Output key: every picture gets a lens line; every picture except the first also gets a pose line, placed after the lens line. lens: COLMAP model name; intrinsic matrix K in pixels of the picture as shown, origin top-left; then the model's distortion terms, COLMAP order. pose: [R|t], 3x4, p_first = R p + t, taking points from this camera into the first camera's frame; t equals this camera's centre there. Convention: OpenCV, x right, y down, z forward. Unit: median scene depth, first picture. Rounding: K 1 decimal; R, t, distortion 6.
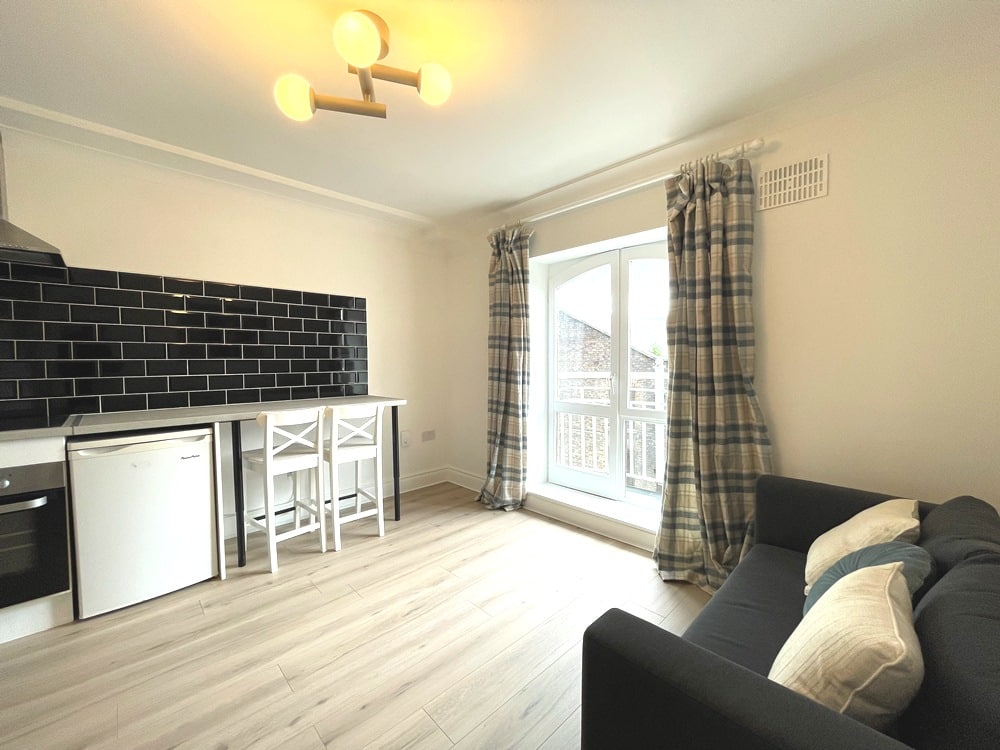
lens RADIAL K [[405.1, 0, 498.8], [0, 405.1, 375.6], [0, 0, 1]] dist [-0.002770, -0.000014]
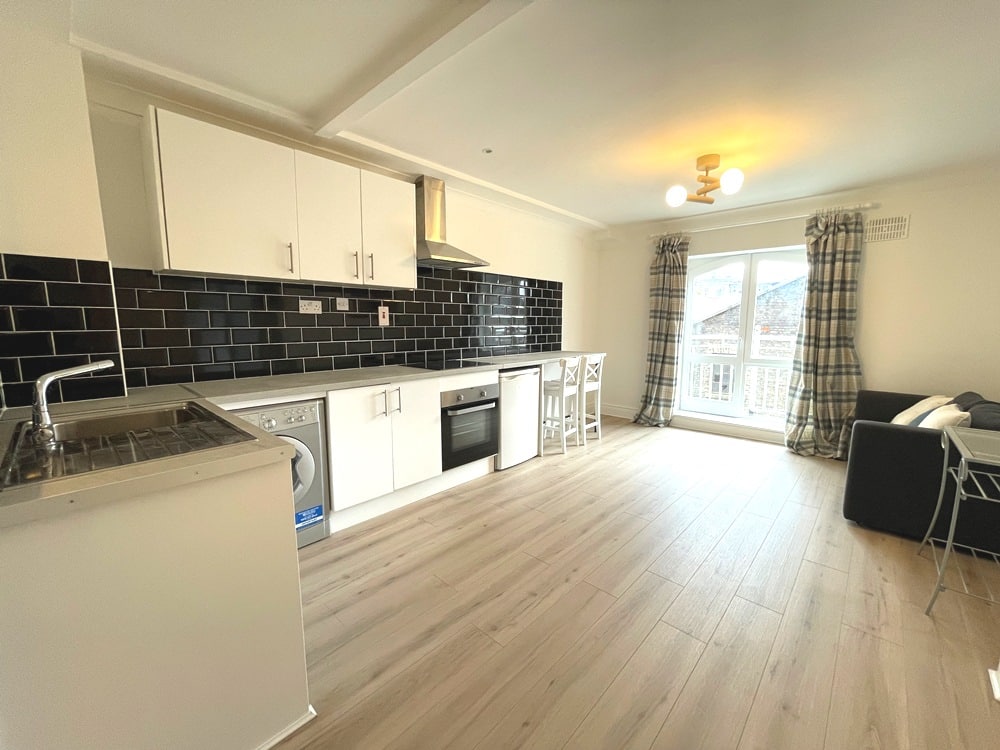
lens RADIAL K [[405.1, 0, 498.8], [0, 405.1, 375.6], [0, 0, 1]] dist [-0.002770, -0.000014]
pose [[0.998594, -0.002568, 0.052953, -0.995696], [-0.002215, 0.995934, 0.090064, 0.012330], [-0.052969, -0.090055, 0.994527, -0.683690]]
